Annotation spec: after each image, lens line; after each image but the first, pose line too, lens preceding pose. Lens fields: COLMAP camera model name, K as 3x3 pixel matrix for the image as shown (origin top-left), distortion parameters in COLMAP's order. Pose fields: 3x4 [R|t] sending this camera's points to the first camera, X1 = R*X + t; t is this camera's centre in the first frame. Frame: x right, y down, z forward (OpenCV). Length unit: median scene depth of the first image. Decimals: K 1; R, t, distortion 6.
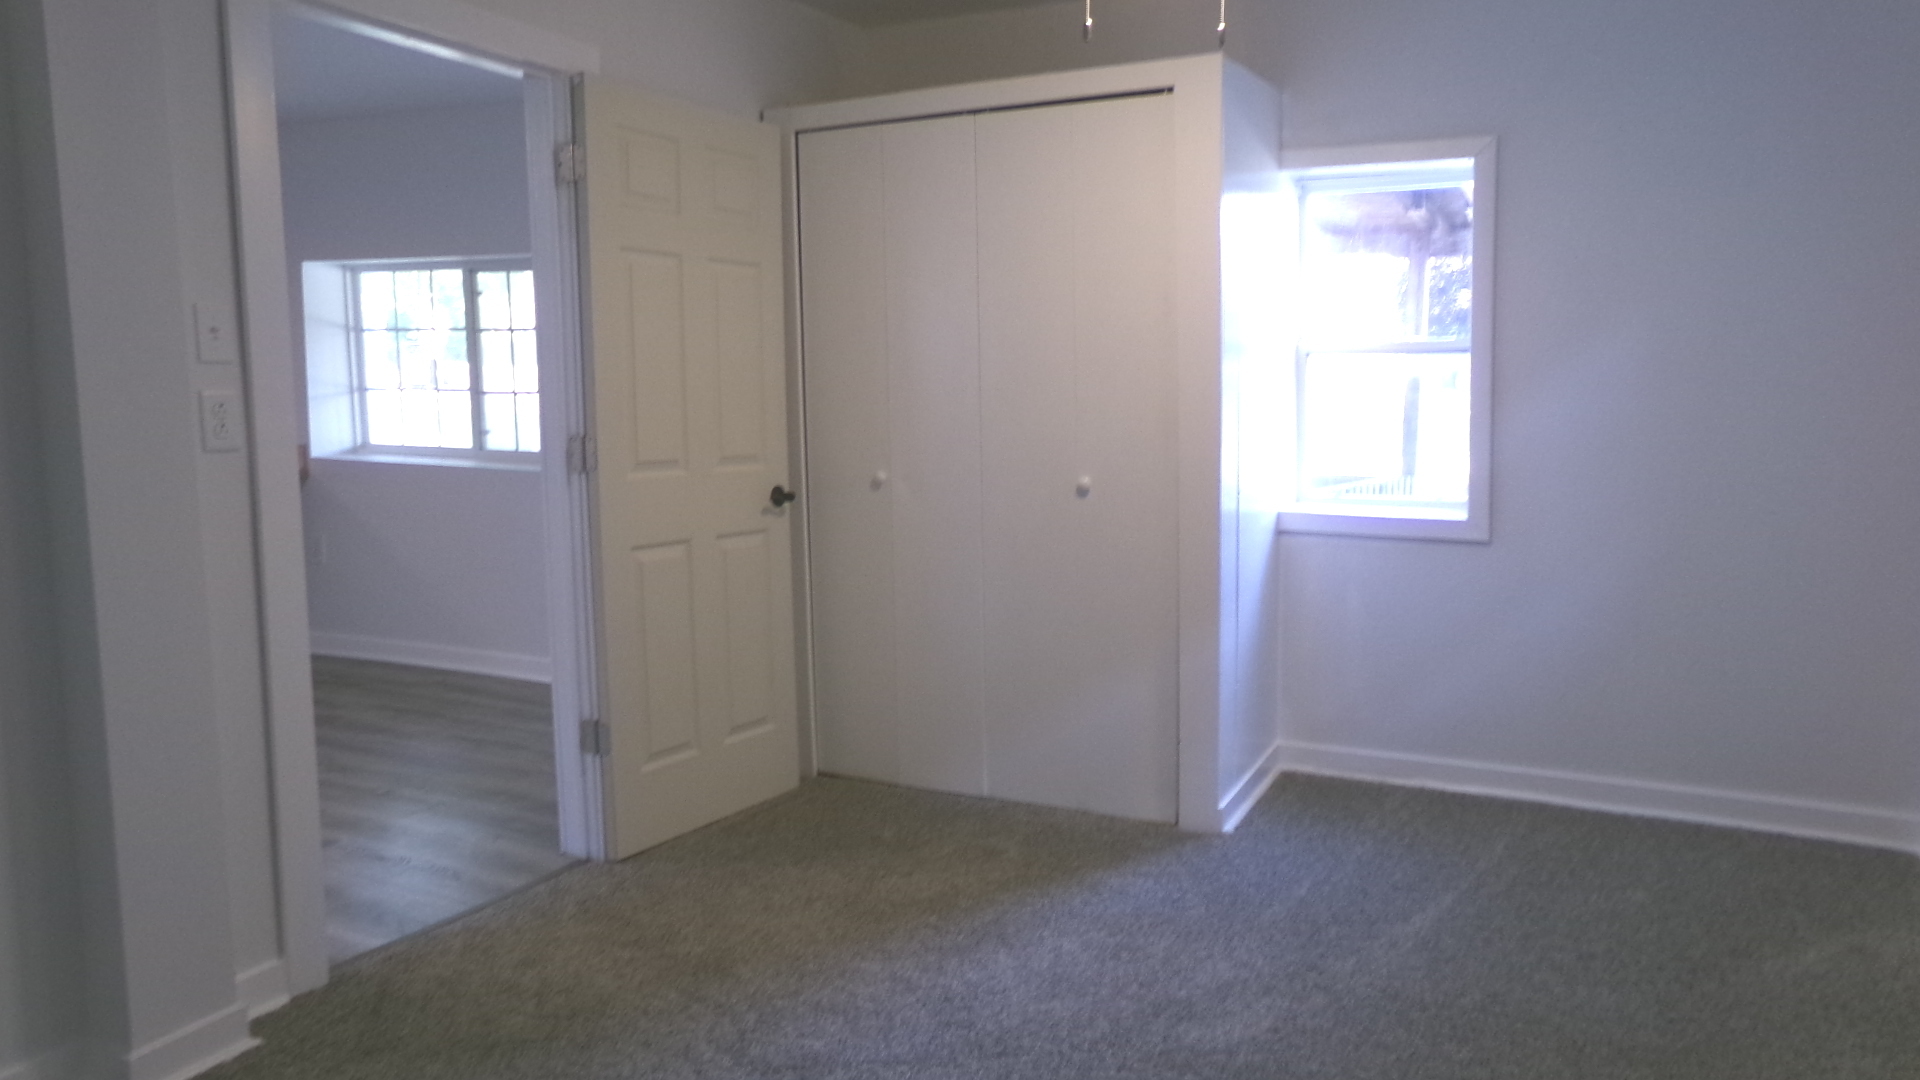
lens RADIAL K [[1344.4, 0, 964.1], [0, 1344.4, 508.8], [0, 0, 1]] dist [-0.100699, 0.195640]
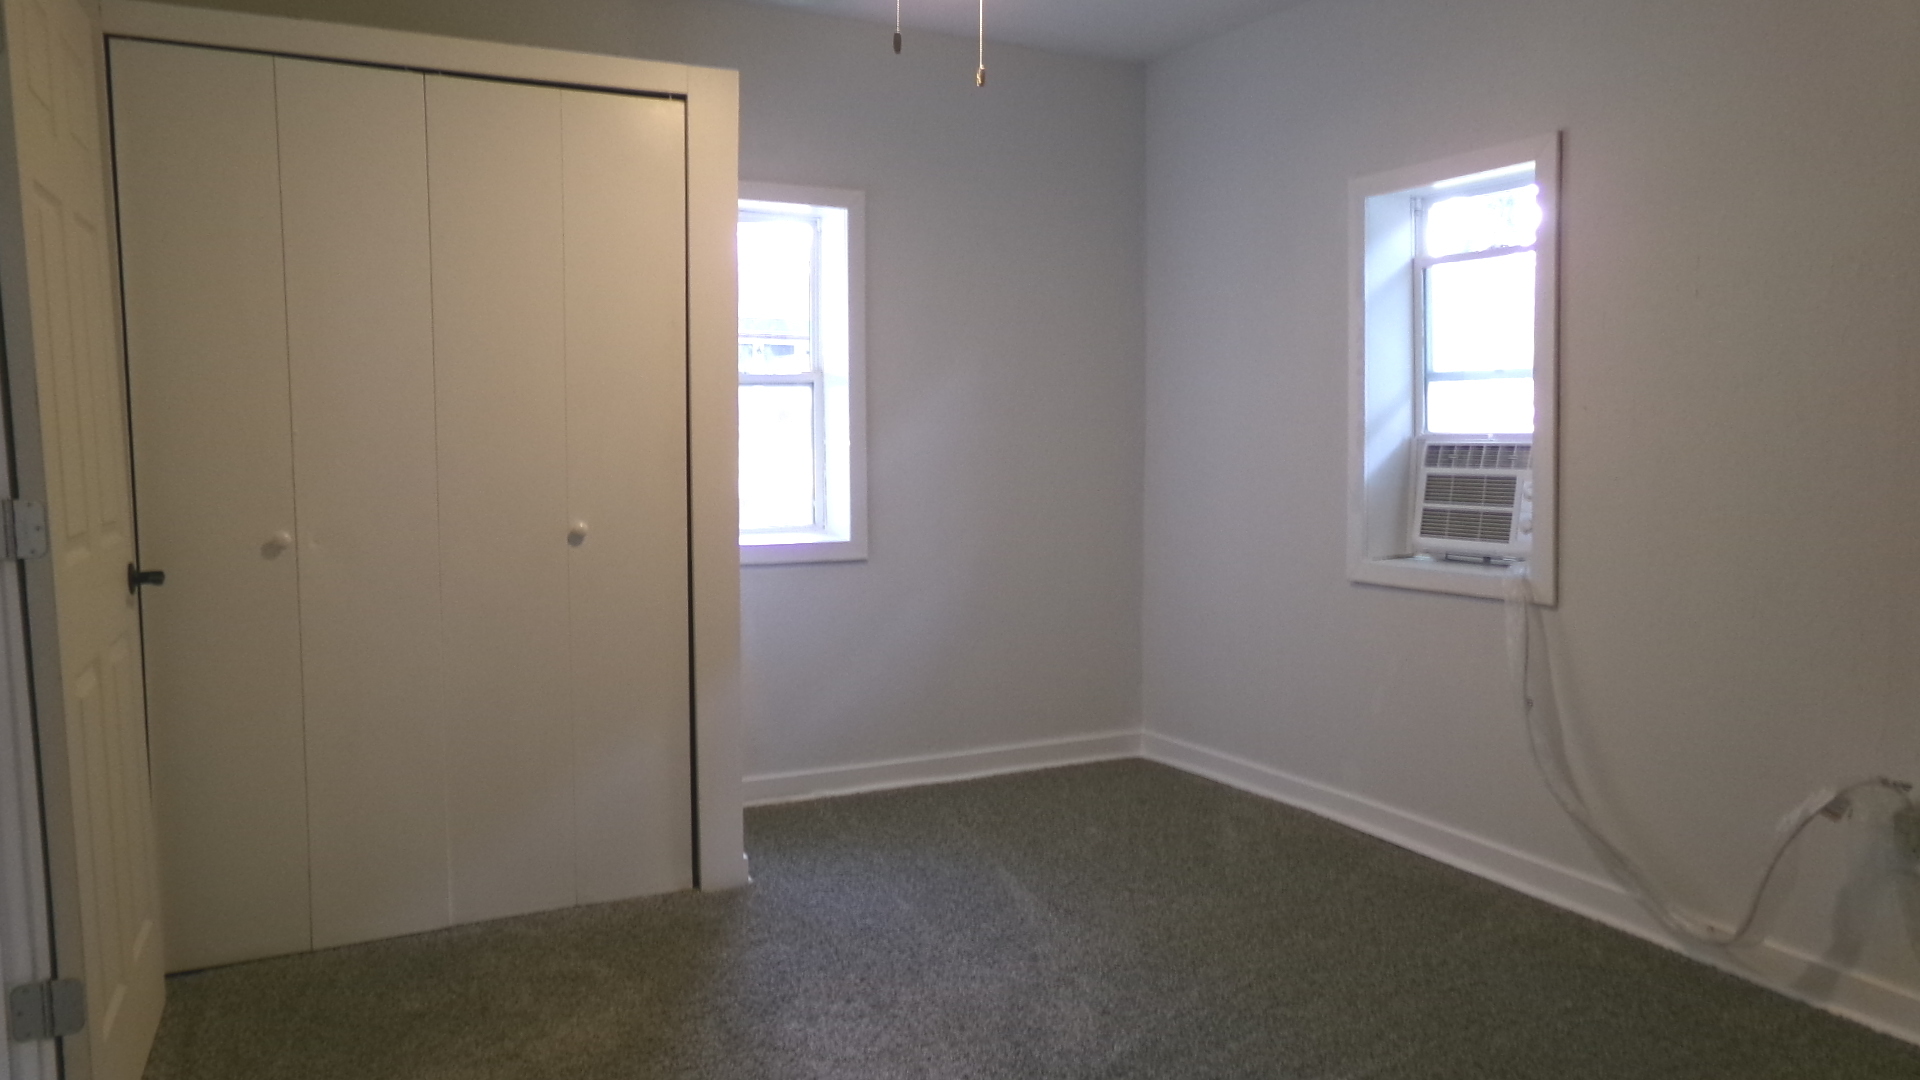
lens RADIAL K [[1344.4, 0, 964.1], [0, 1344.4, 508.8], [0, 0, 1]] dist [-0.100699, 0.195640]
pose [[0.601510, -0.049363, 0.797339, -0.442685], [0.068313, 0.997612, 0.010226, -0.023013], [-0.795939, 0.048318, 0.603446, 0.274789]]
